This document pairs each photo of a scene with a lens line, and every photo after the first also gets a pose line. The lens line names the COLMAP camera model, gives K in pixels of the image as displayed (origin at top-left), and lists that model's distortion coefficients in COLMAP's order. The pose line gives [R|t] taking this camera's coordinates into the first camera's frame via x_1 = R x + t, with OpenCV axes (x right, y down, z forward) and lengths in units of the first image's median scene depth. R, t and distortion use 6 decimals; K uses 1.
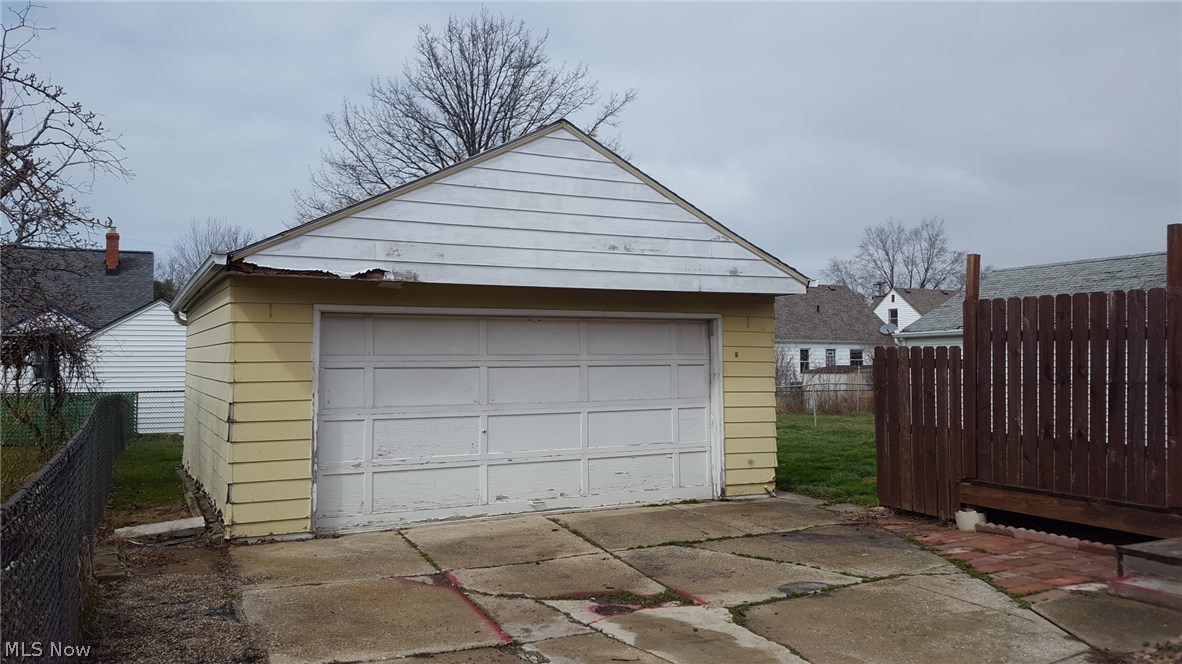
lens RADIAL K [[926.6, 0, 590.7], [0, 926.6, 355.9], [0, 0, 1]] dist [0.143130, -0.000338]
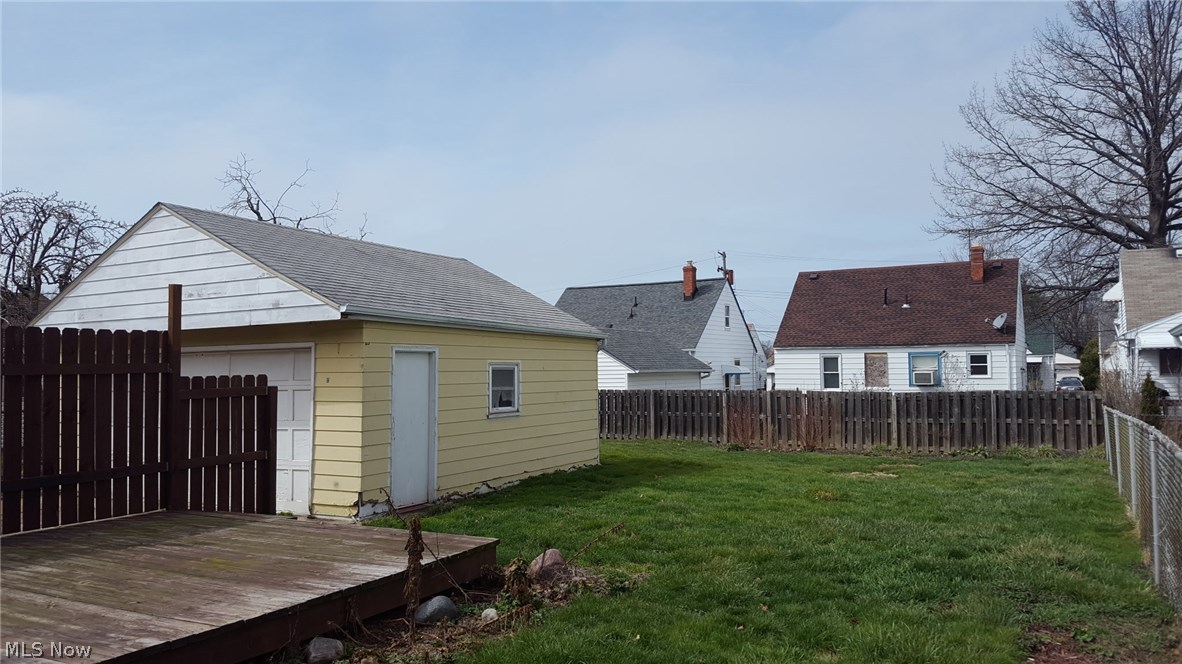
lens RADIAL K [[916.2, 0, 591.0], [0, 916.2, 332.0], [0, 0, 1]] dist [-0.000803, -0.001166]
pose [[0.610962, -0.048247, -0.790188, 1.163183], [0.028439, 0.998835, -0.038998, -0.006476], [0.791149, 0.001354, 0.611622, 0.613943]]
